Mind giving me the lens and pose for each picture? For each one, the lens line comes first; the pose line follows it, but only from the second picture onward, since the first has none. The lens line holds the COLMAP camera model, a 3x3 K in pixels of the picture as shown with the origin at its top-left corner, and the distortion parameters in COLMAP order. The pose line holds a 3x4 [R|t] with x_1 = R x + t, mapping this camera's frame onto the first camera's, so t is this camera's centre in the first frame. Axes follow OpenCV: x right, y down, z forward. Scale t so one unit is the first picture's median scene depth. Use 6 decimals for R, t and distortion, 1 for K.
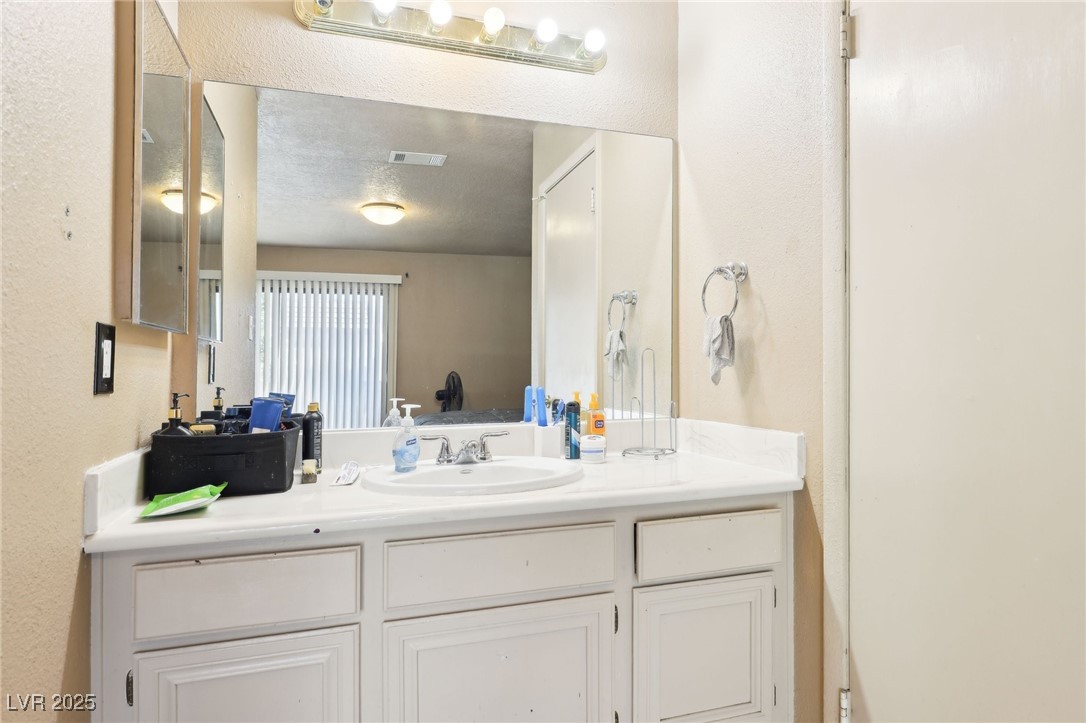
lens RADIAL K [[620.7, 0, 544.5], [0, 620.7, 359.7], [0, 0, 1]] dist [-0.011046, -0.005150]
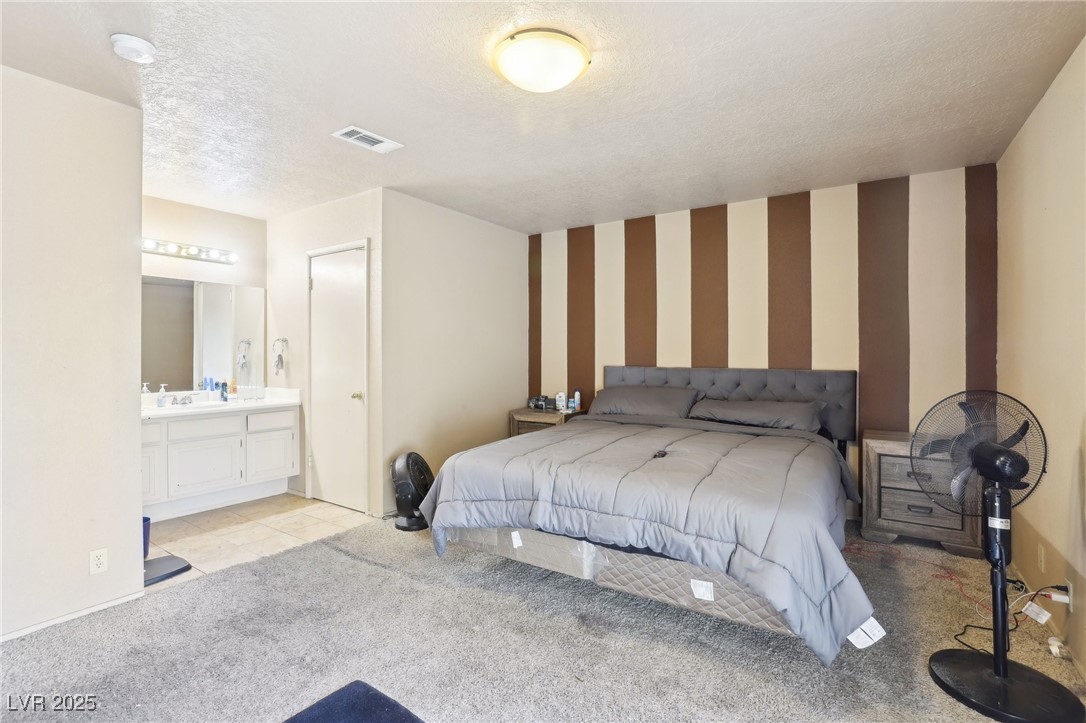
lens RADIAL K [[508.5, 0, 543.6], [0, 508.5, 353.5], [0, 0, 1]] dist [-0.031849, 0.005499]
pose [[0.797666, 0.003354, 0.603090, -0.190050], [-0.008414, 0.999949, 0.005568, -0.097266], [-0.603041, -0.009516, 0.797654, -1.865610]]
